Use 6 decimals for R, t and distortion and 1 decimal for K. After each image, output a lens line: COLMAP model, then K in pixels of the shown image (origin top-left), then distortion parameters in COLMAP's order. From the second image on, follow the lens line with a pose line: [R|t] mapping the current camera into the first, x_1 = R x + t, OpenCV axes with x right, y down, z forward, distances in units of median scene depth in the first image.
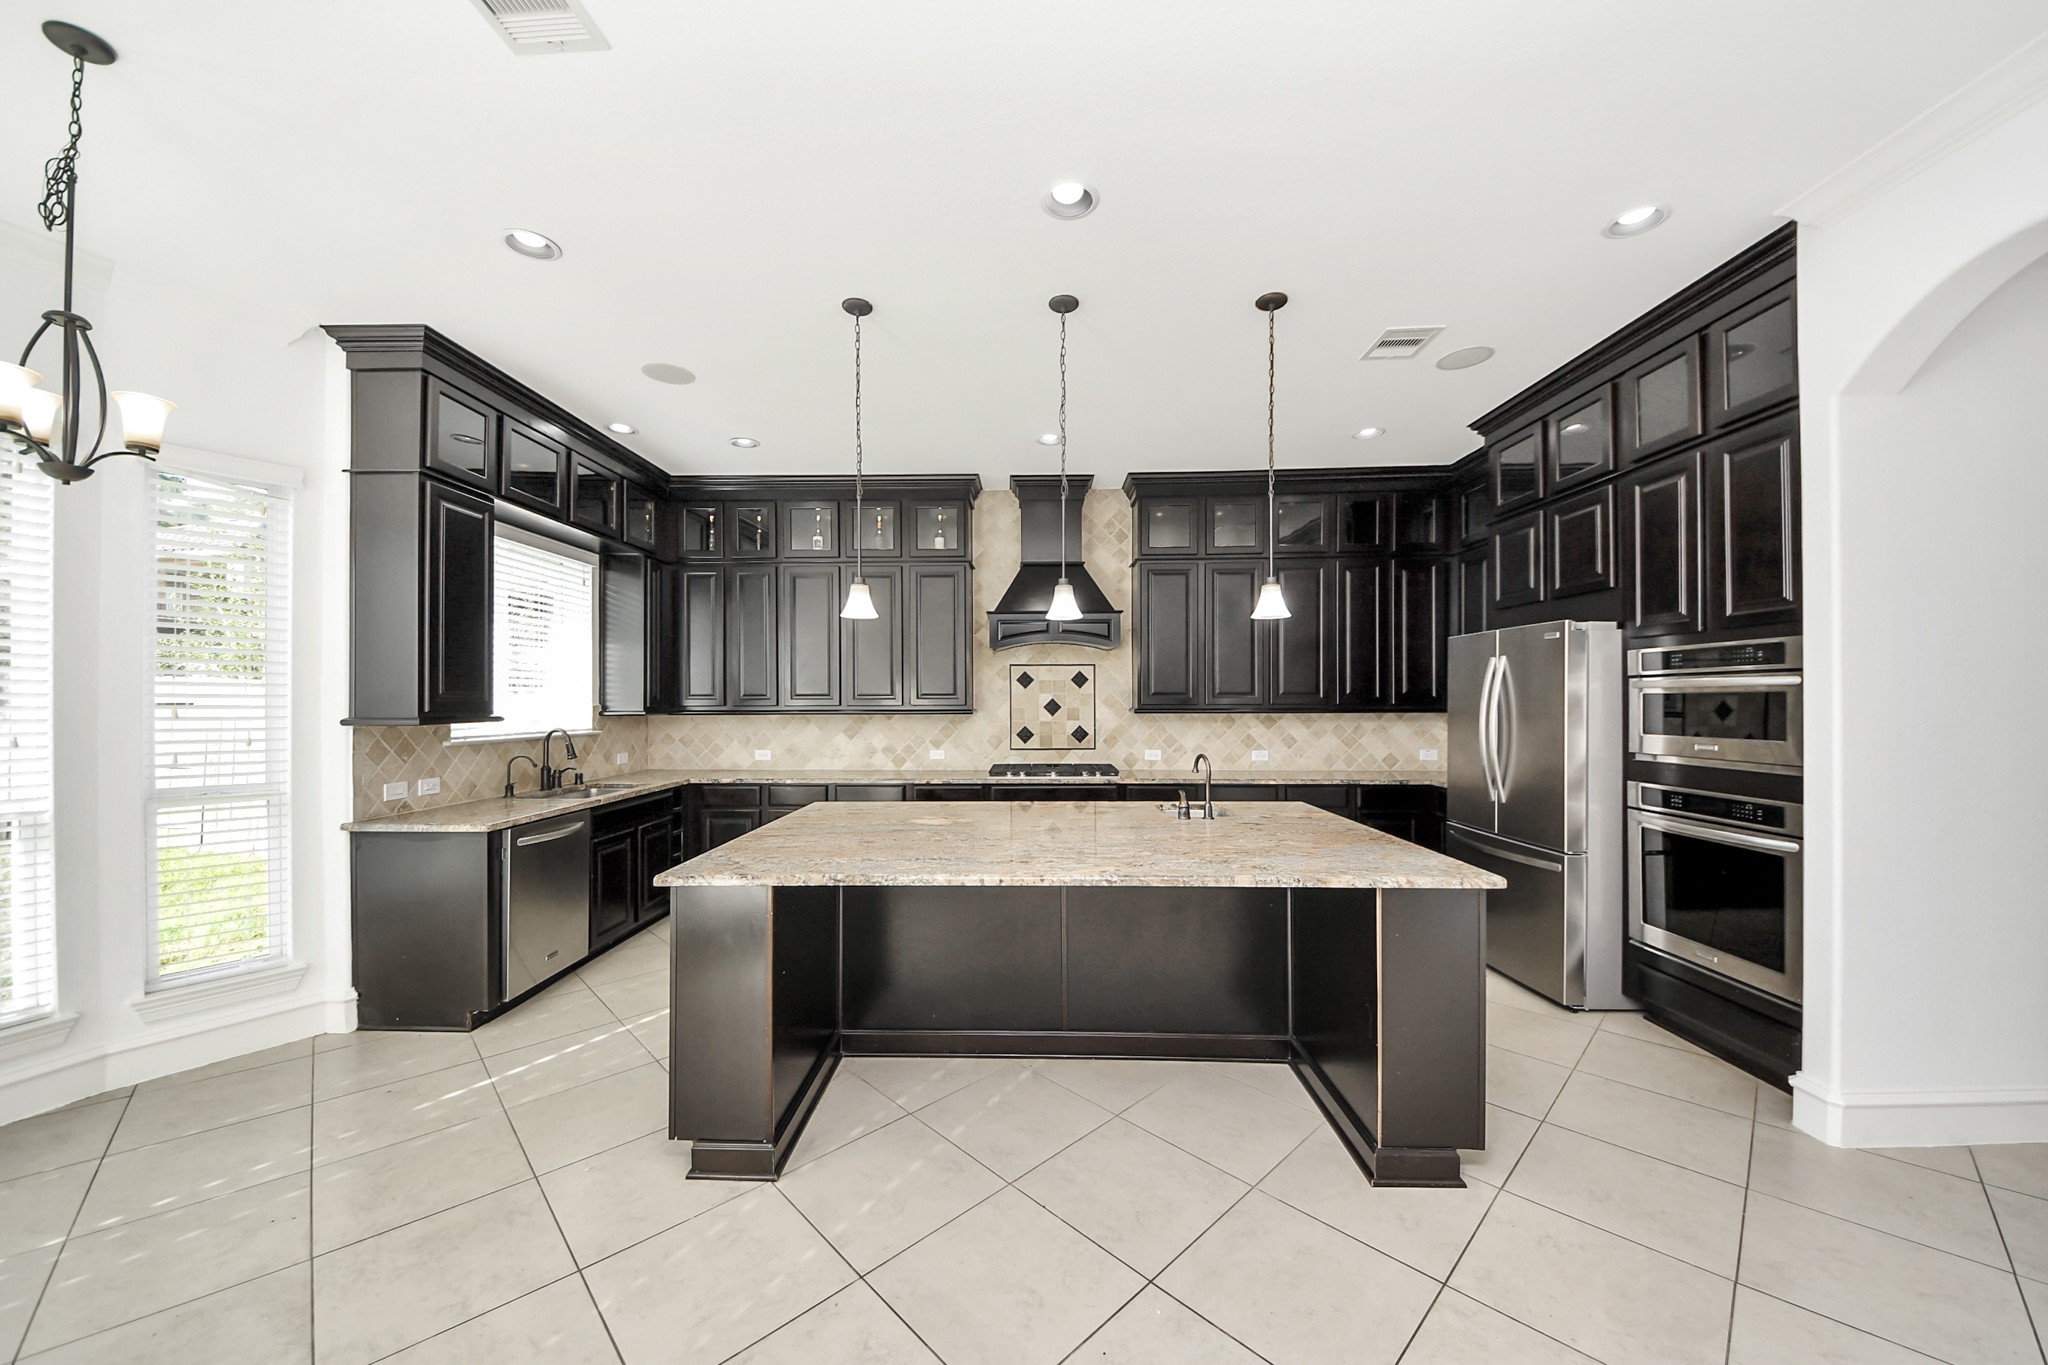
lens RADIAL K [[718.1, 0, 1025.5], [0, 718.1, 695.9], [0, 0, 1]] dist [-0.001100, -0.000115]
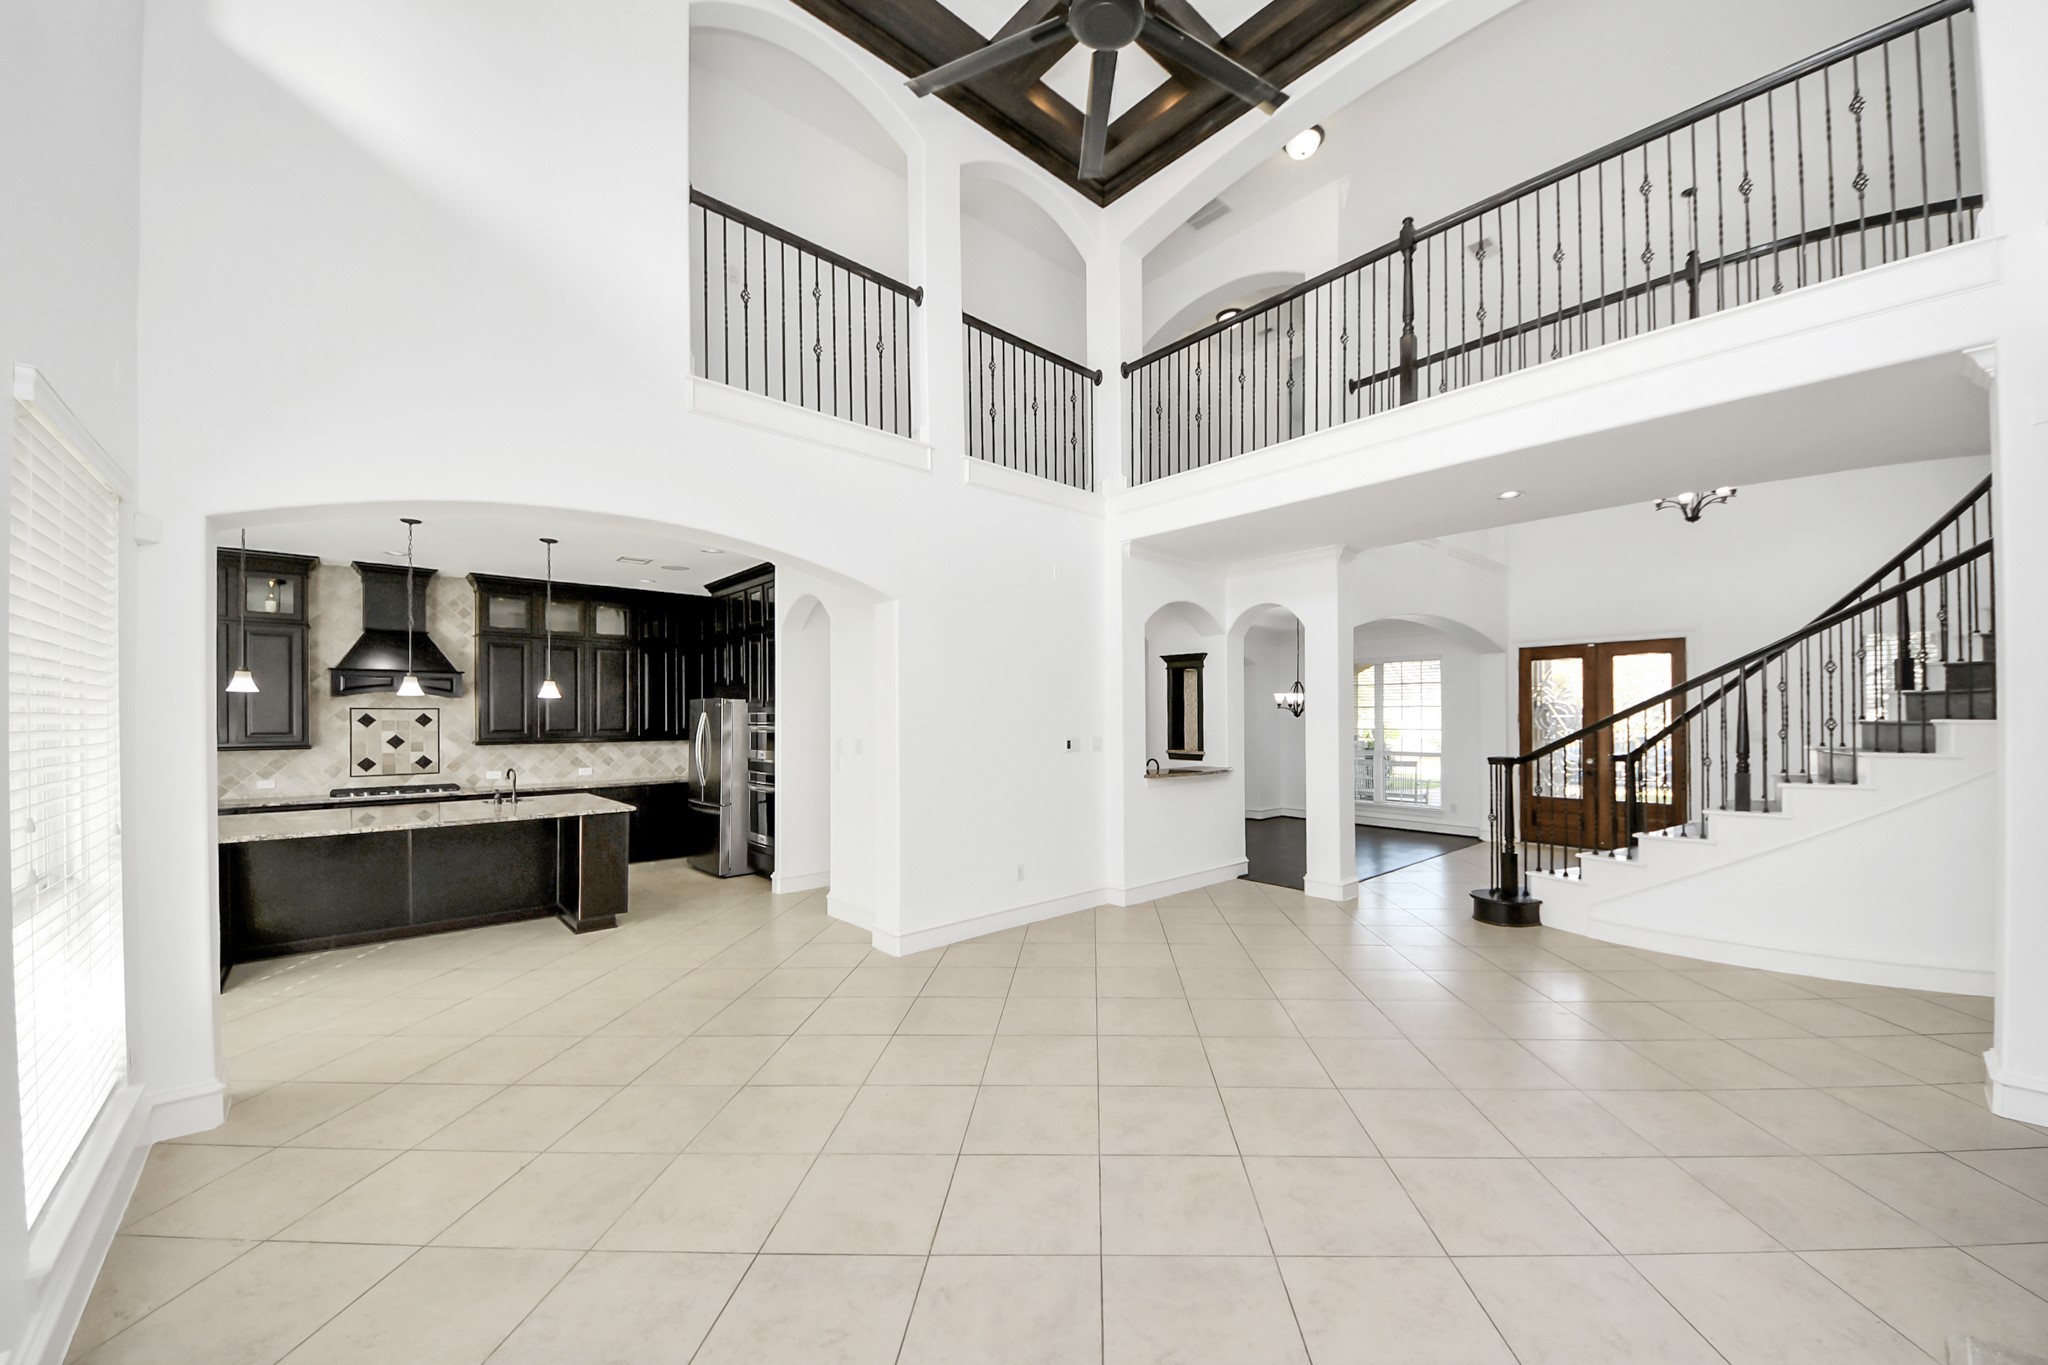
lens RADIAL K [[752.2, 0, 1061.9], [0, 752.2, 711.1], [0, 0, 1]] dist [-0.000839, -0.000220]
pose [[0.709153, 0.004885, 0.705038, -0.077931], [-0.000063, 0.999976, -0.006866, -0.035794], [-0.705055, 0.004825, 0.709136, -0.940960]]
